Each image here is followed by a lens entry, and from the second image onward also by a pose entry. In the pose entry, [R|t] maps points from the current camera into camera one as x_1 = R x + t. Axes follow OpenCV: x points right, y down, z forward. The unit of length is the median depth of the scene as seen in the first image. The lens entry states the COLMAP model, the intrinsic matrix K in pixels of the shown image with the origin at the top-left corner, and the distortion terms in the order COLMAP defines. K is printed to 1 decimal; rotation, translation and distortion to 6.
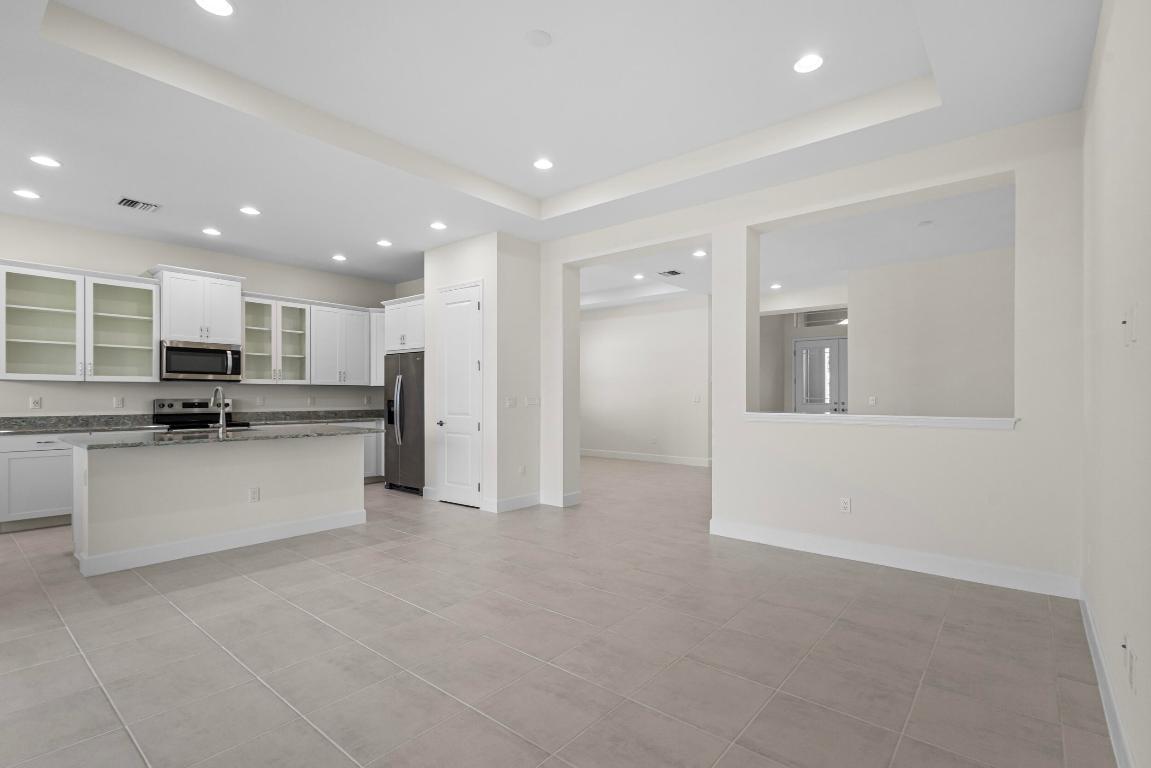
lens RADIAL K [[536.0, 0, 581.9], [0, 536.0, 401.4], [0, 0, 1]] dist [0.009198, -0.003104]
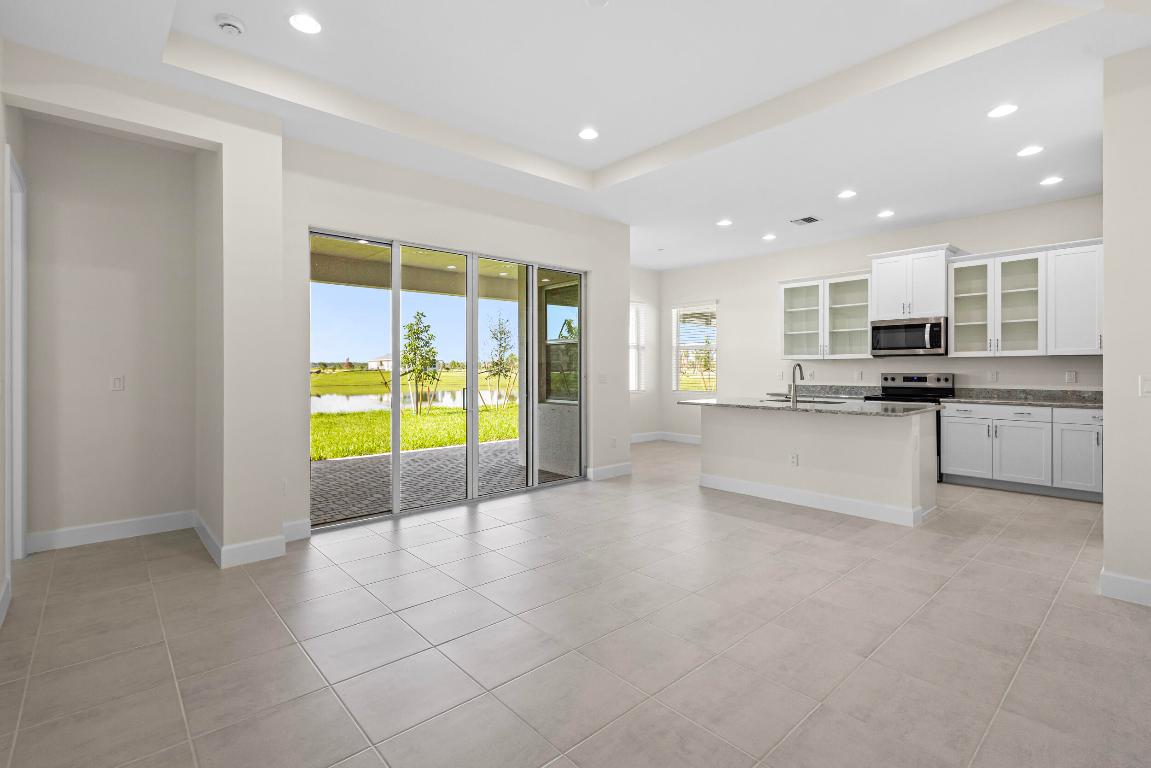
lens RADIAL K [[536.0, 0, 571.9], [0, 536.0, 367.8], [0, 0, 1]] dist [0.009198, -0.003104]
pose [[-0.168849, -0.004013, -0.985634, 0.399025], [-0.008217, 0.999963, -0.002663, -0.006769], [0.985608, 0.007650, -0.168875, 0.516251]]
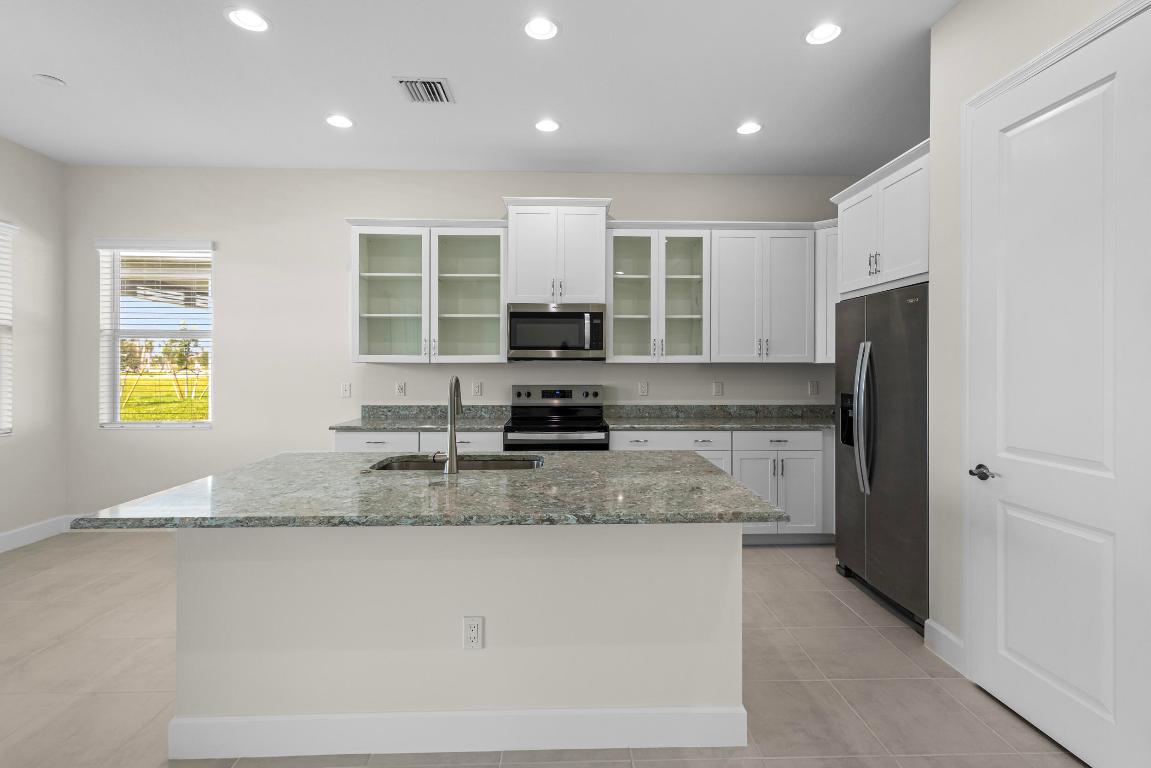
lens RADIAL K [[536.0, 0, 580.4], [0, 536.0, 367.1], [0, 0, 1]] dist [0.009198, -0.003104]
pose [[0.655233, 0.000491, -0.755427, -0.163819], [-0.007731, 0.999952, -0.006055, -0.023967], [0.755387, 0.009807, 0.655205, 0.551570]]
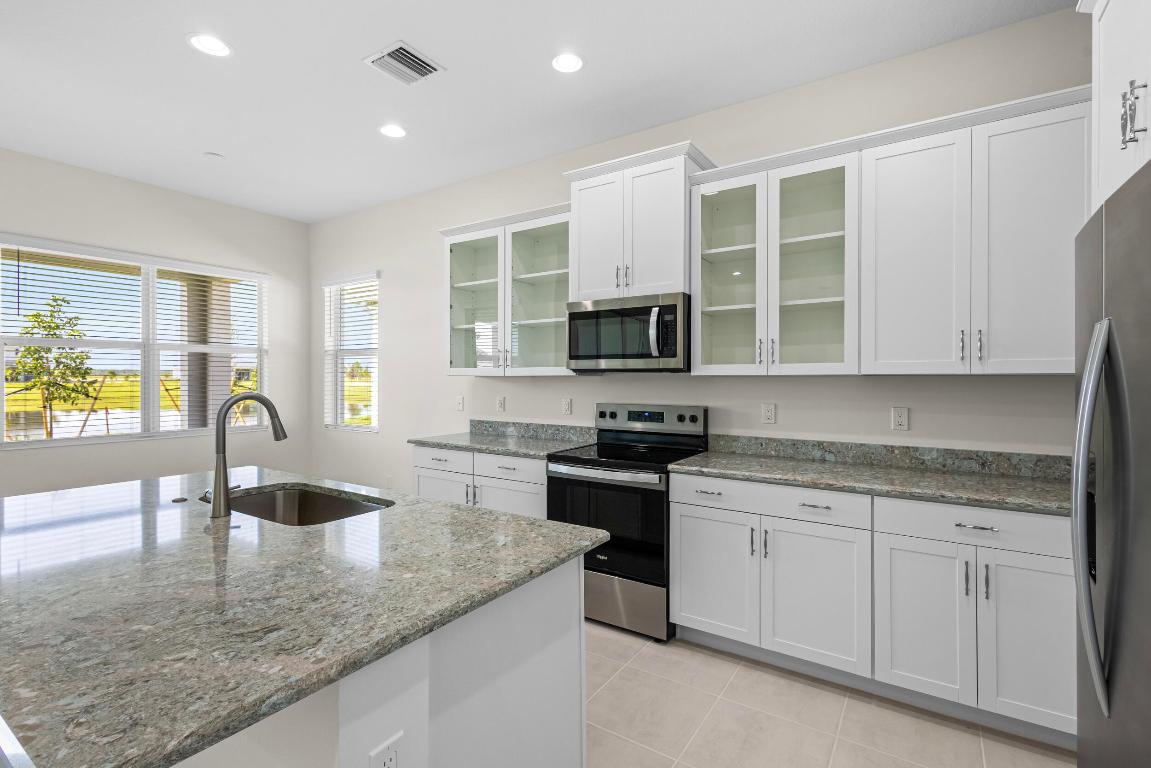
lens RADIAL K [[536.0, 0, 575.8], [0, 536.0, 373.9], [0, 0, 1]] dist [0.009198, -0.003104]
pose [[0.088130, -0.008206, -0.996075, -0.185432], [-0.010063, 0.999908, -0.009128, -0.029289], [0.996058, 0.010827, 0.088039, 0.865193]]
